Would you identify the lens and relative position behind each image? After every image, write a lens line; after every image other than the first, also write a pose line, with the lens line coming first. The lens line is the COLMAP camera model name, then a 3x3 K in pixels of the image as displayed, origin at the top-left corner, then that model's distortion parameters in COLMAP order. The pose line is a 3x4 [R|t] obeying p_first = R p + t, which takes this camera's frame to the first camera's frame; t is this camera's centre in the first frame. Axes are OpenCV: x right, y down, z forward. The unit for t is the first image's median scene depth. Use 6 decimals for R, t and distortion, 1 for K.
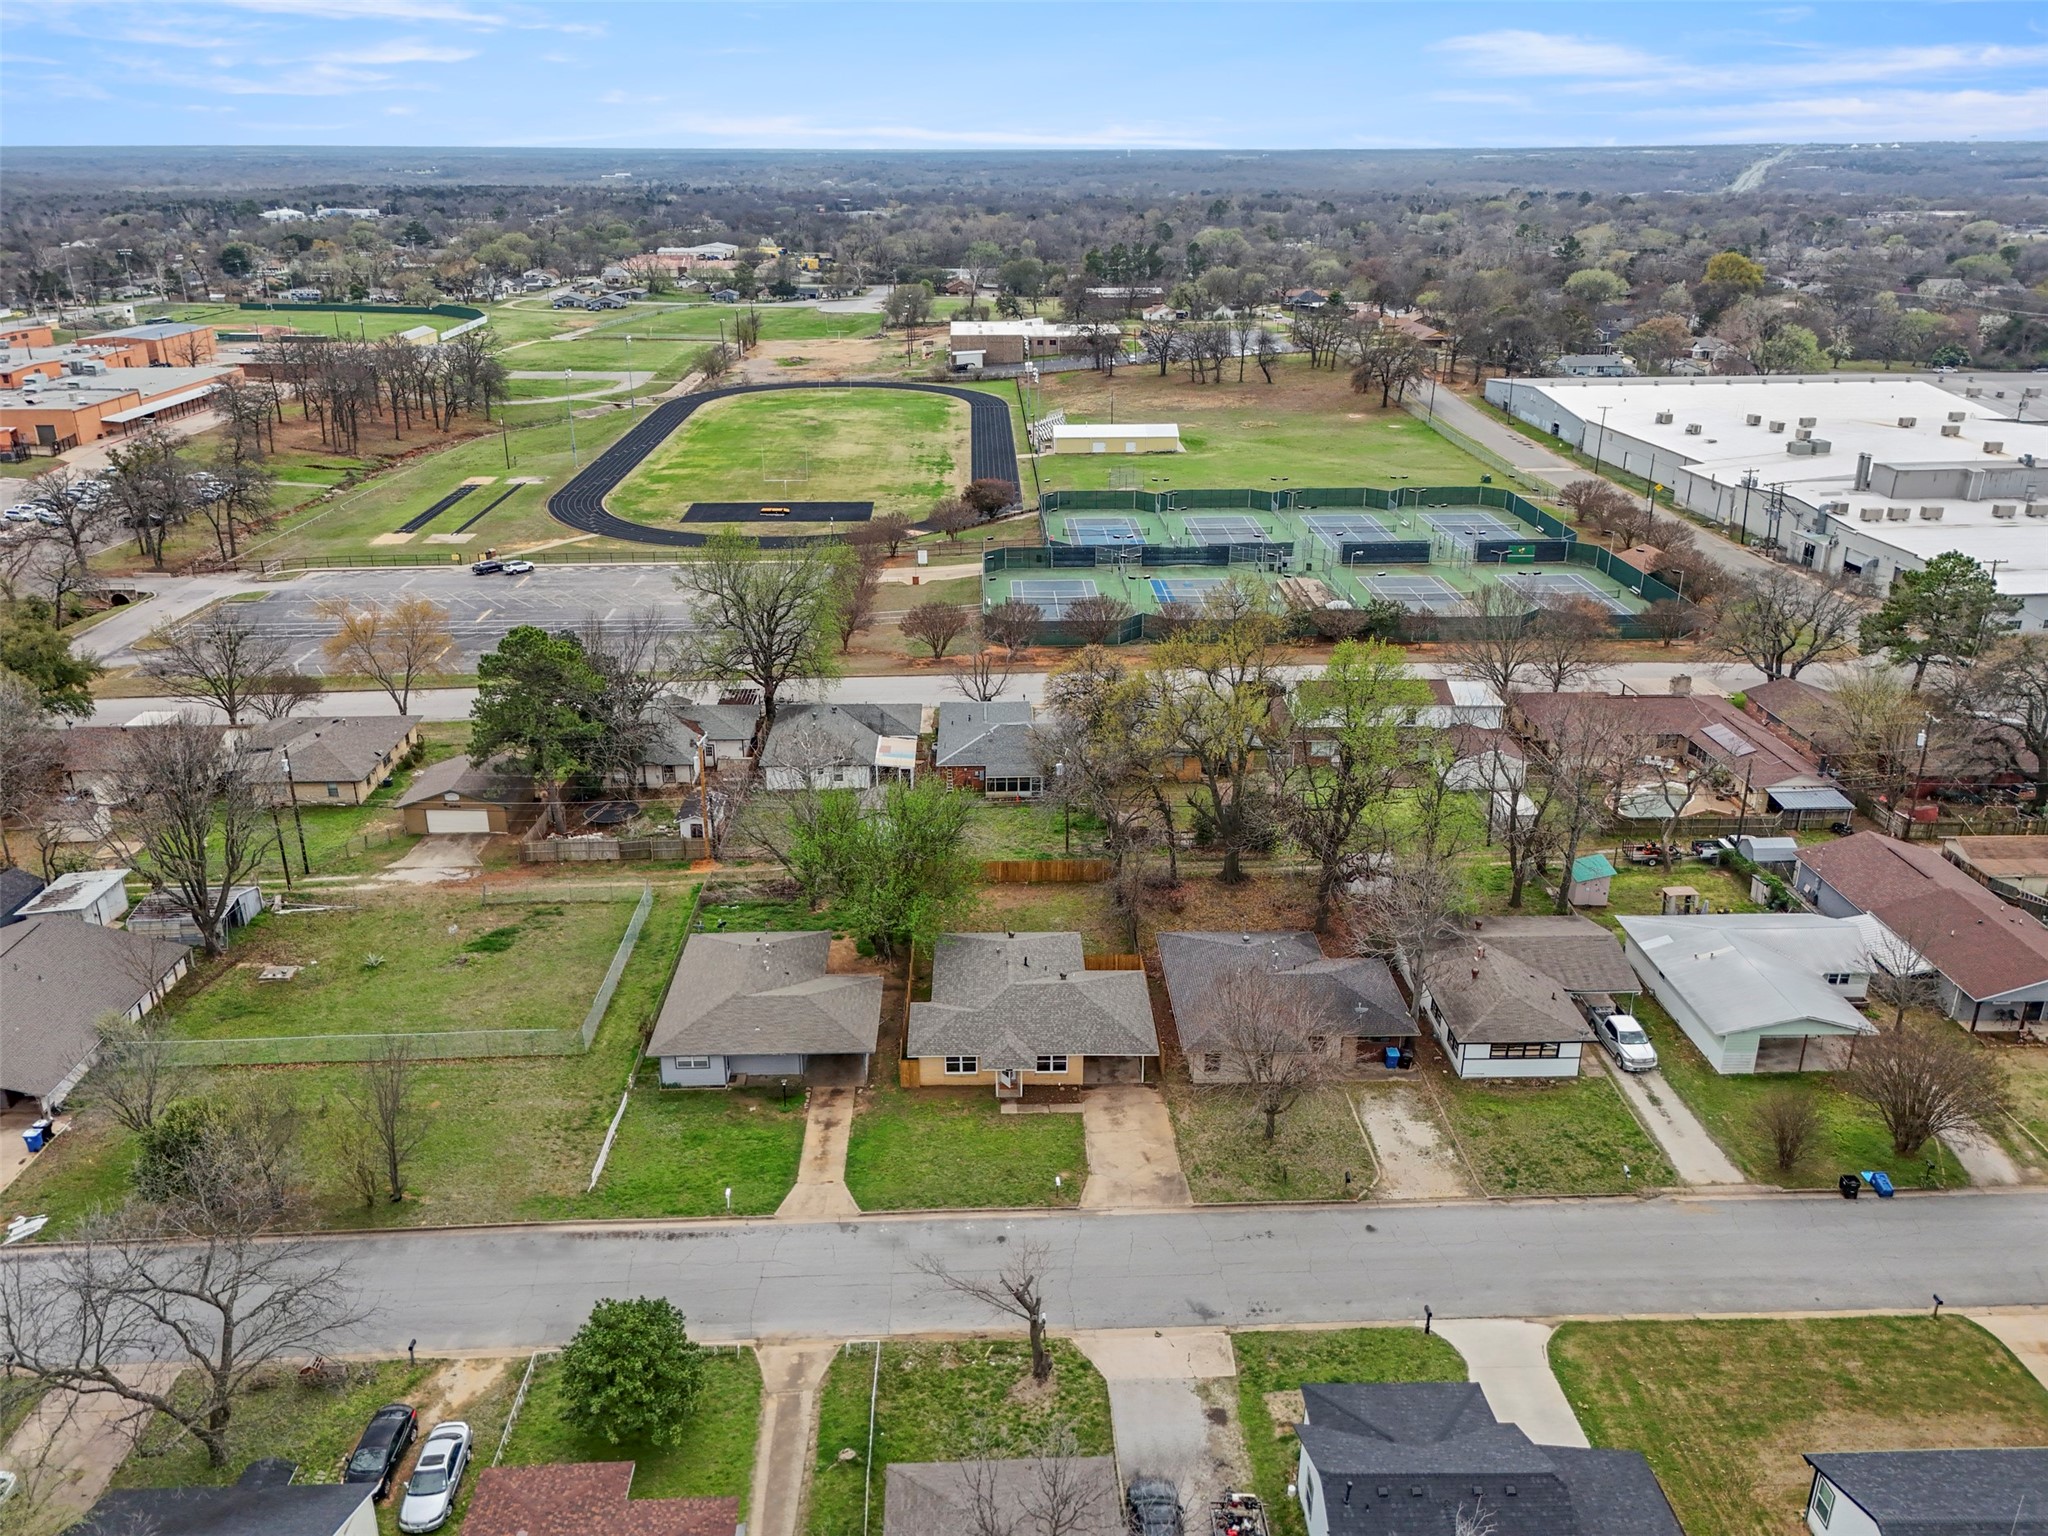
lens RADIAL K [[1609.2, 0, 1024.0], [0, 1609.2, 768.0], [0, 0, 1]] dist [0.087240, -0.103763]
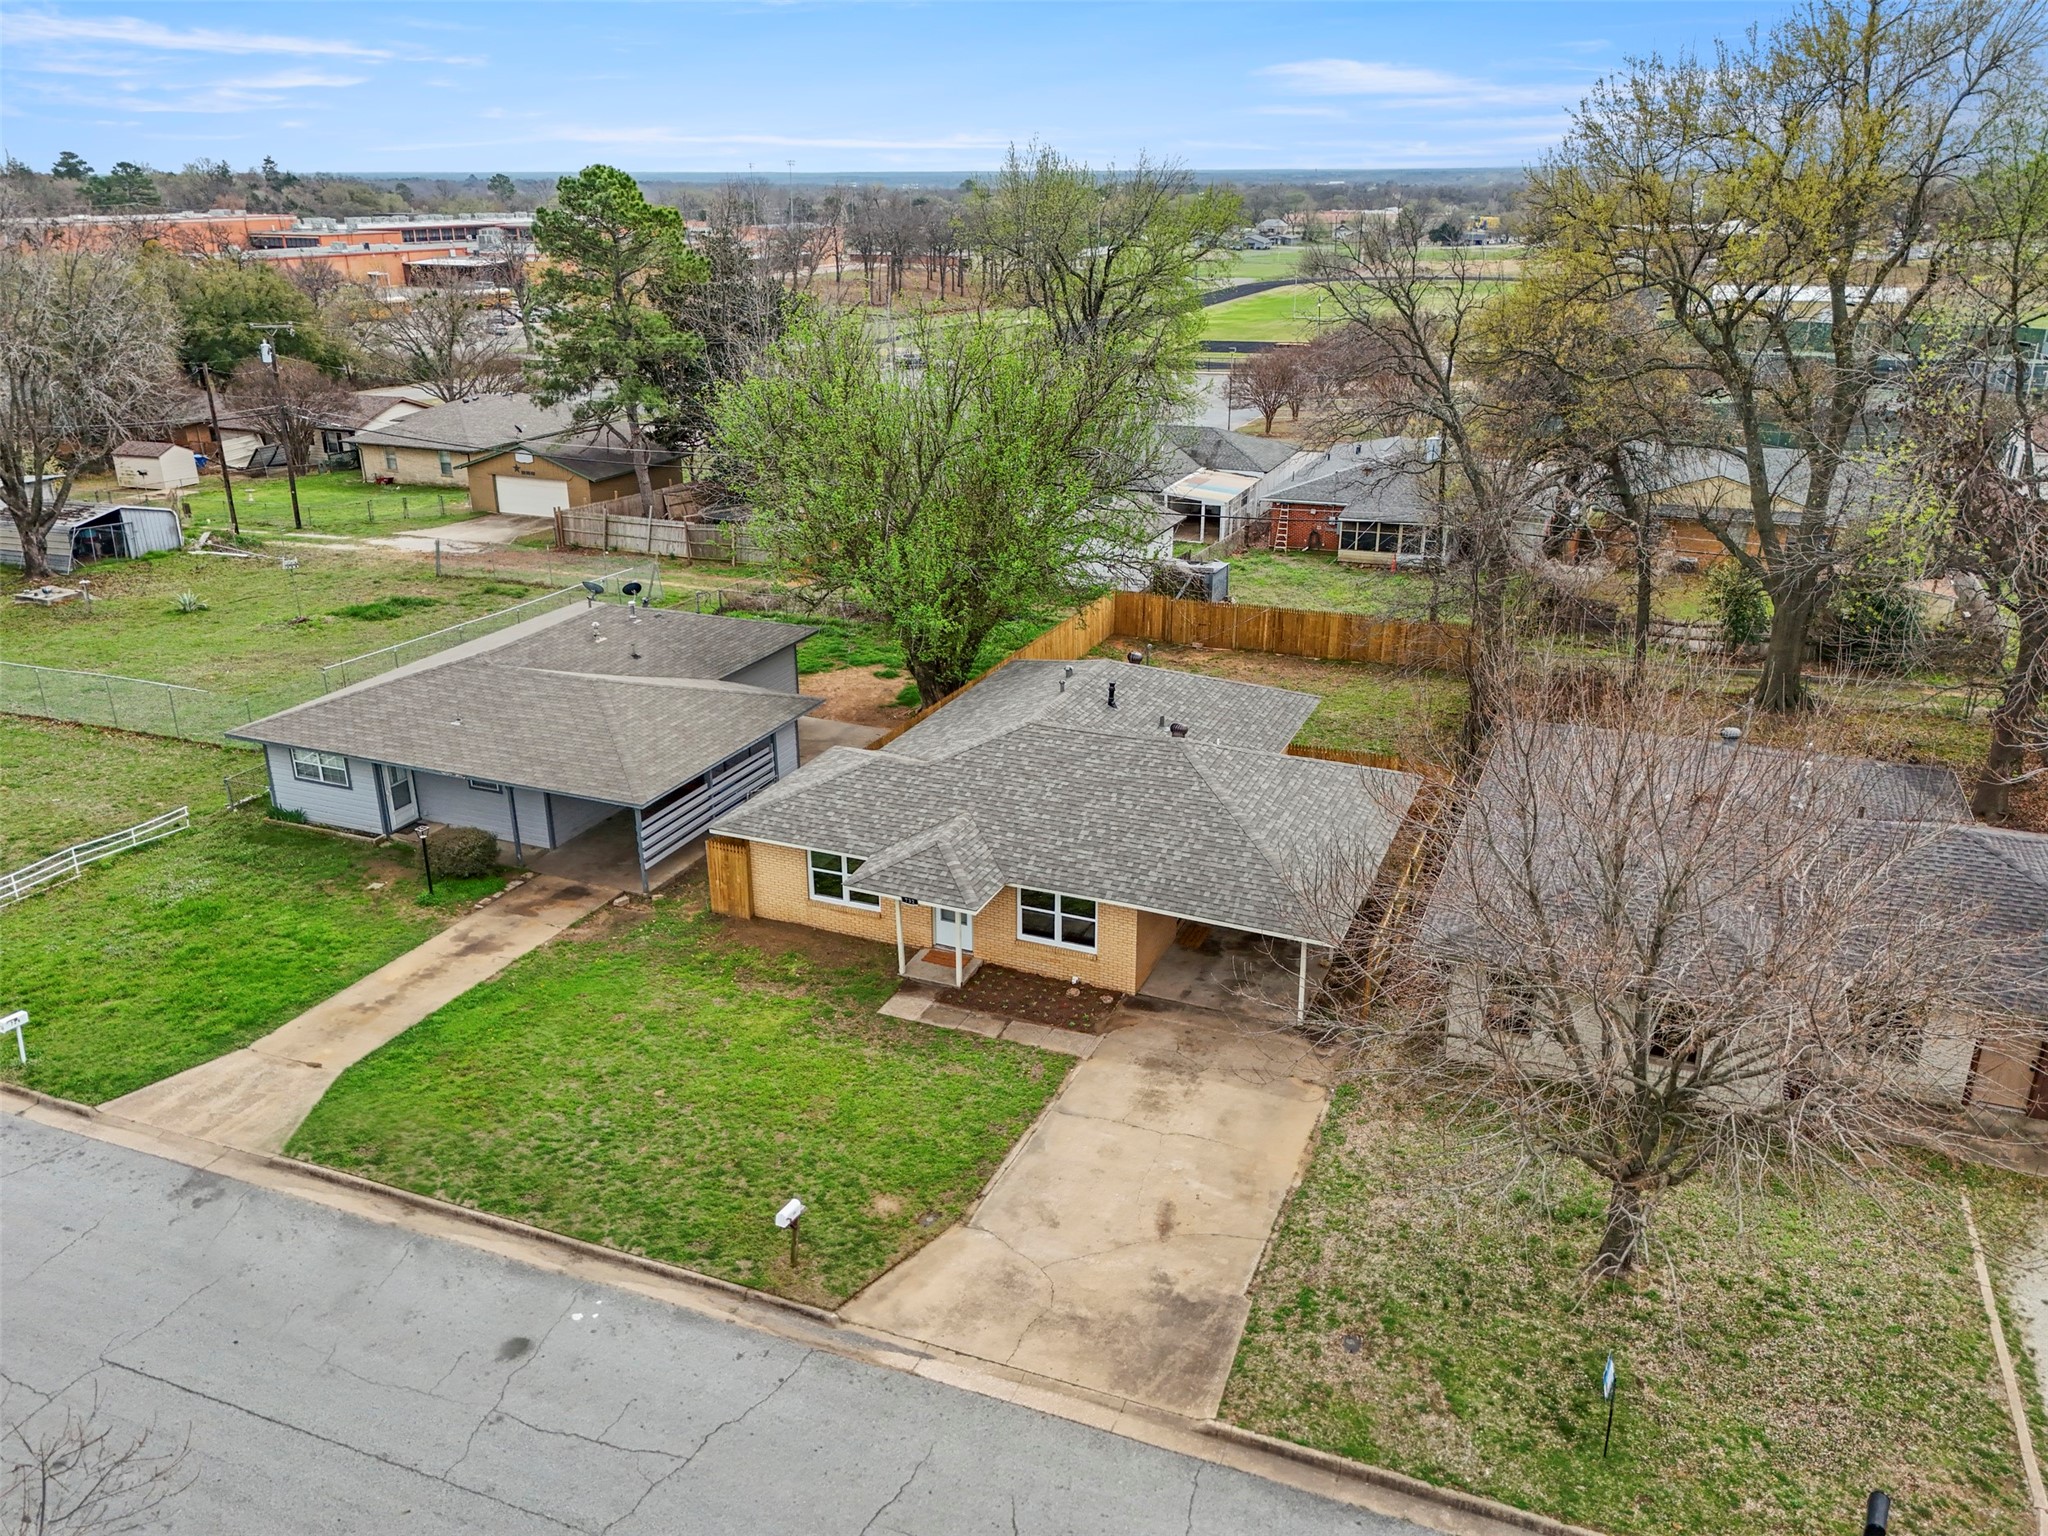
lens RADIAL K [[1577.6, 0, 1024.0], [0, 1577.6, 768.0], [0, 0, 1]] dist [0.064558, -0.079605]
pose [[0.910197, 0.142768, -0.388792, 0.146840], [-0.151518, 0.988420, 0.008242, 0.147355], [0.385466, 0.051407, 0.921289, 0.663151]]
